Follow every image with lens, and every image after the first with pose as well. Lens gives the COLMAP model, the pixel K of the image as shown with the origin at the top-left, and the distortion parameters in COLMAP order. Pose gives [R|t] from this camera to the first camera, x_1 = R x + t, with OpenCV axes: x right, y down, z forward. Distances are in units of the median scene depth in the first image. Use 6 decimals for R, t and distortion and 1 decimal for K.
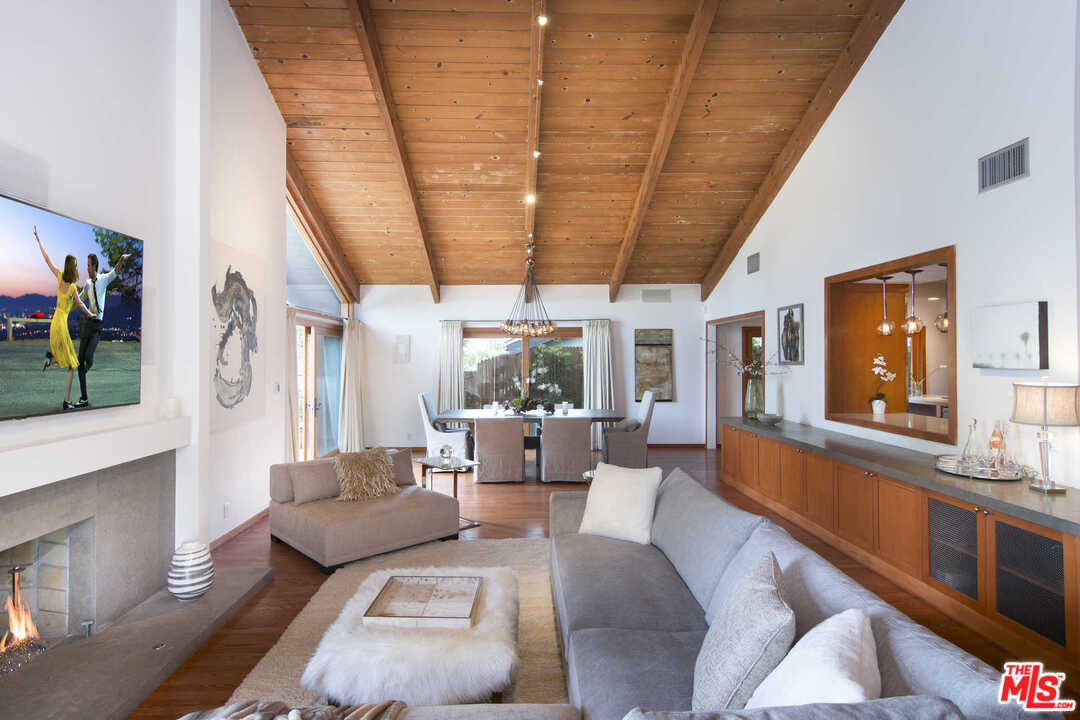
lens RADIAL K [[593.8, 0, 539.3], [0, 593.8, 352.3], [0, 0, 1]] dist [0.019015, -0.004875]
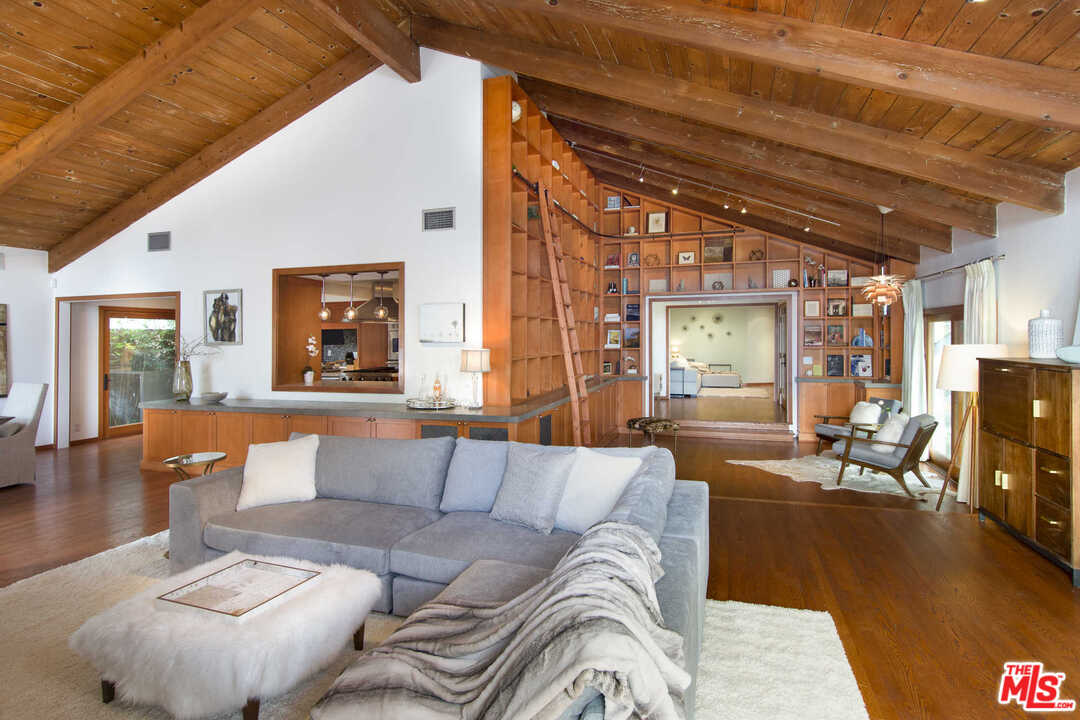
lens RADIAL K [[593.8, 0, 533.9], [0, 593.8, 351.9], [0, 0, 1]] dist [0.019015, -0.004875]
pose [[0.343355, -0.021906, 0.938950, -0.391153], [0.002774, 0.999747, 0.022310, 0.010417], [-0.939201, -0.005055, 0.343329, 0.109734]]
